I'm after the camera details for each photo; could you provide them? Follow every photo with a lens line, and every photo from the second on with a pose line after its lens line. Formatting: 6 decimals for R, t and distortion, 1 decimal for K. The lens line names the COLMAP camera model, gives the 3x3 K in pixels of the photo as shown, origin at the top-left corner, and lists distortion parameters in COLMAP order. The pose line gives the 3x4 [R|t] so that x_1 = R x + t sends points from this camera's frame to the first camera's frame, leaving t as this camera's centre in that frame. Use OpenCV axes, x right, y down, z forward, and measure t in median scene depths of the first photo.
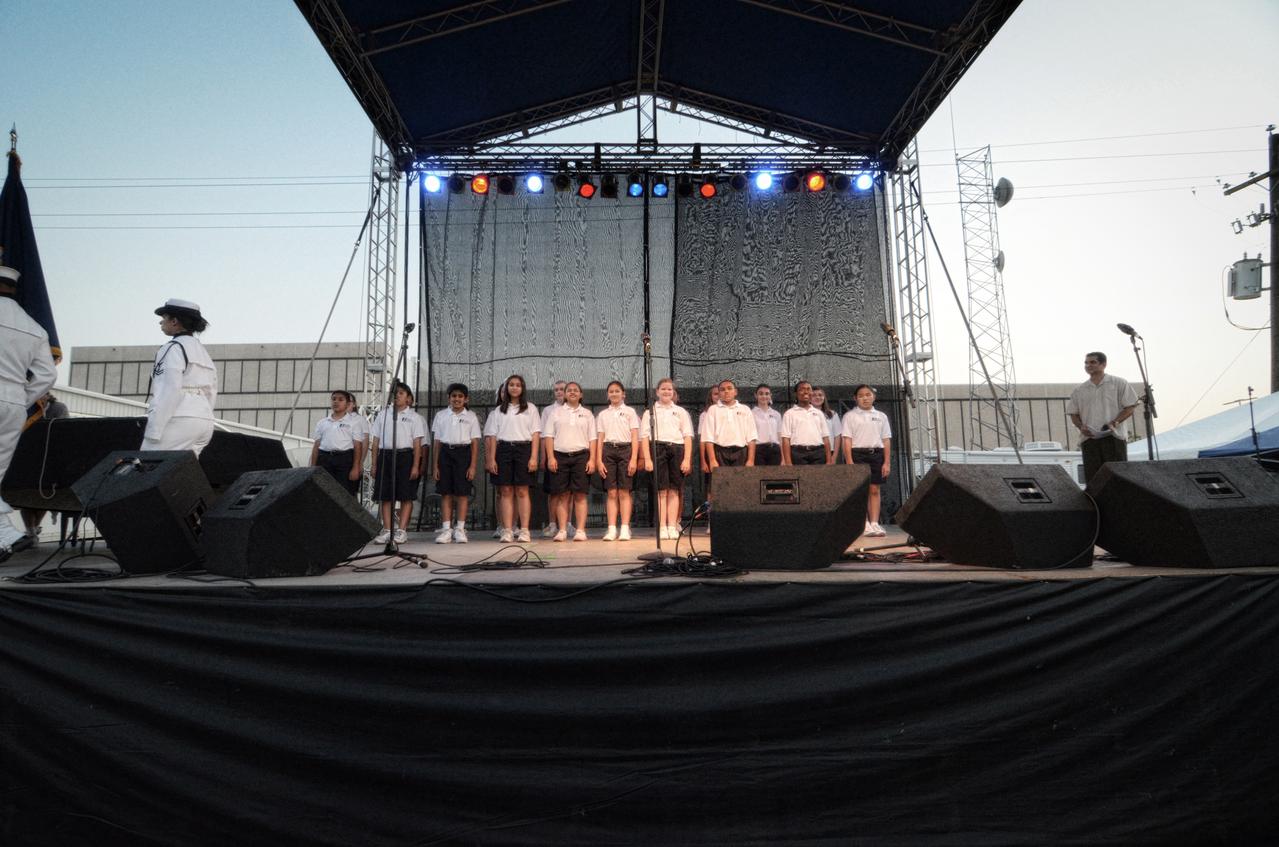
lens RADIAL K [[620.0, 0, 635.4], [0, 620.0, 425.6], [0, 0, 1]] dist [0.001369, 0.000144]
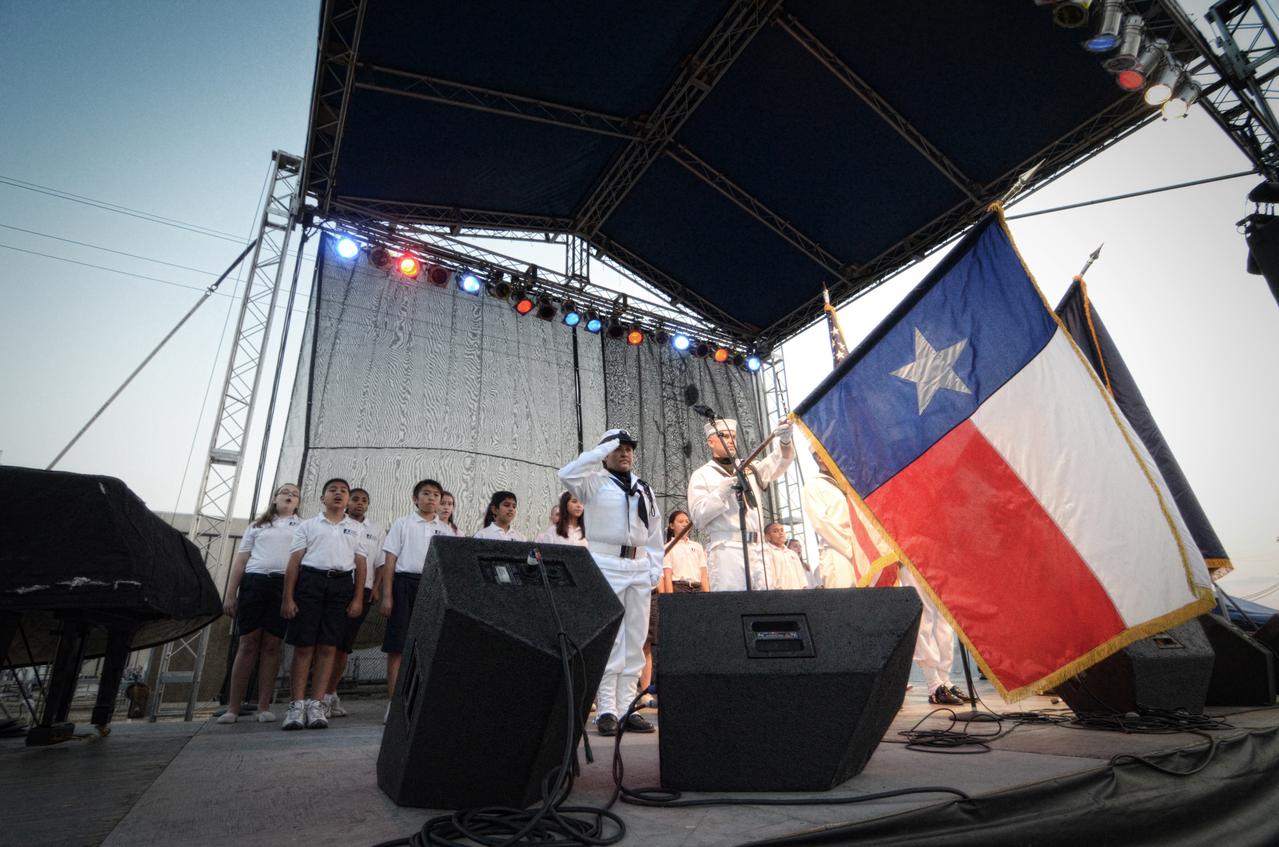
lens RADIAL K [[620.0, 0, 635.4], [0, 620.0, 425.6], [0, 0, 1]] dist [0.001369, 0.000144]
pose [[0.868196, 0.179415, 0.462651, -0.329910], [-0.061800, 0.964184, -0.257935, 0.027019], [-0.492358, 0.195346, 0.848188, 0.152492]]
